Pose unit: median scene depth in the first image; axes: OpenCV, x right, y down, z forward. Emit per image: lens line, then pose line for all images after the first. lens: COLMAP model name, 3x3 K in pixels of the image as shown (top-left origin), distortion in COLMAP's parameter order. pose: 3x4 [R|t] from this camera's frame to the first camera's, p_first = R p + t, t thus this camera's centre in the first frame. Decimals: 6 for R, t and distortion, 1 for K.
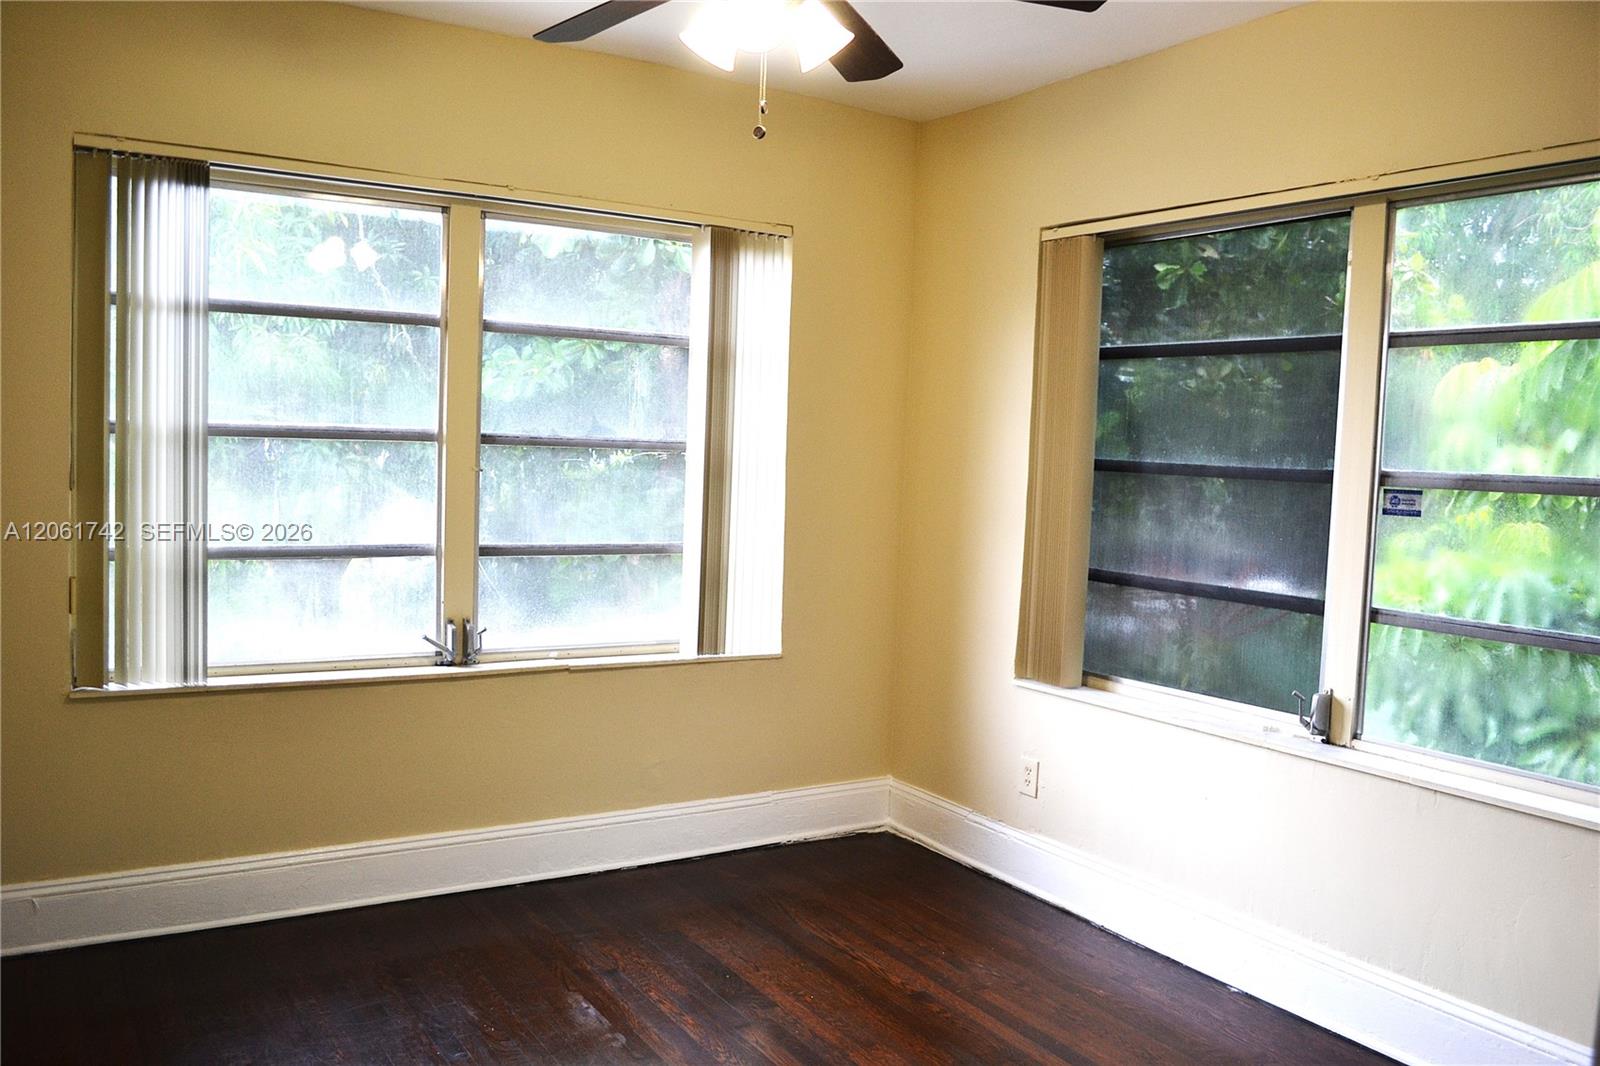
lens RADIAL K [[1326.2, 0, 799.0], [0, 1326.2, 532.5], [0, 0, 1]] dist [-0.003552, -0.000702]
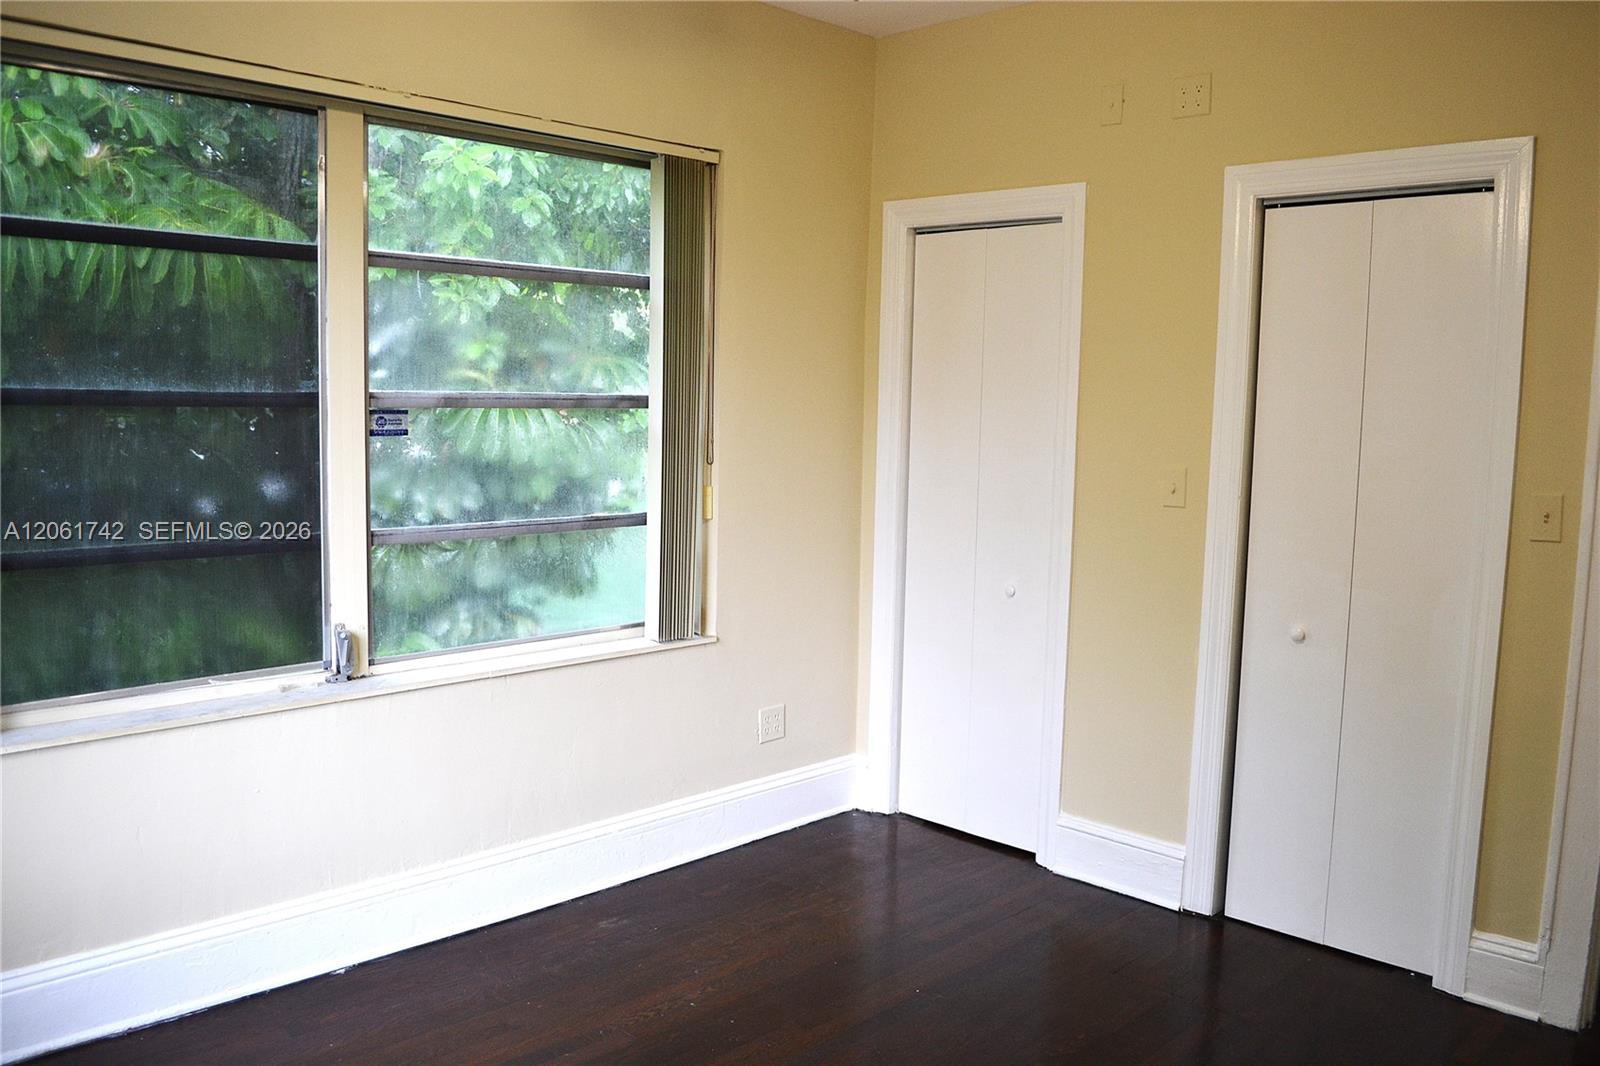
lens RADIAL K [[1326.2, 0, 799.1], [0, 1326.2, 531.8], [0, 0, 1]] dist [-0.003552, -0.000702]
pose [[-0.212918, -0.144957, 0.966258, -0.582388], [0.036067, 0.987094, 0.156030, -0.084256], [-0.976404, 0.068072, -0.204942, 0.876728]]
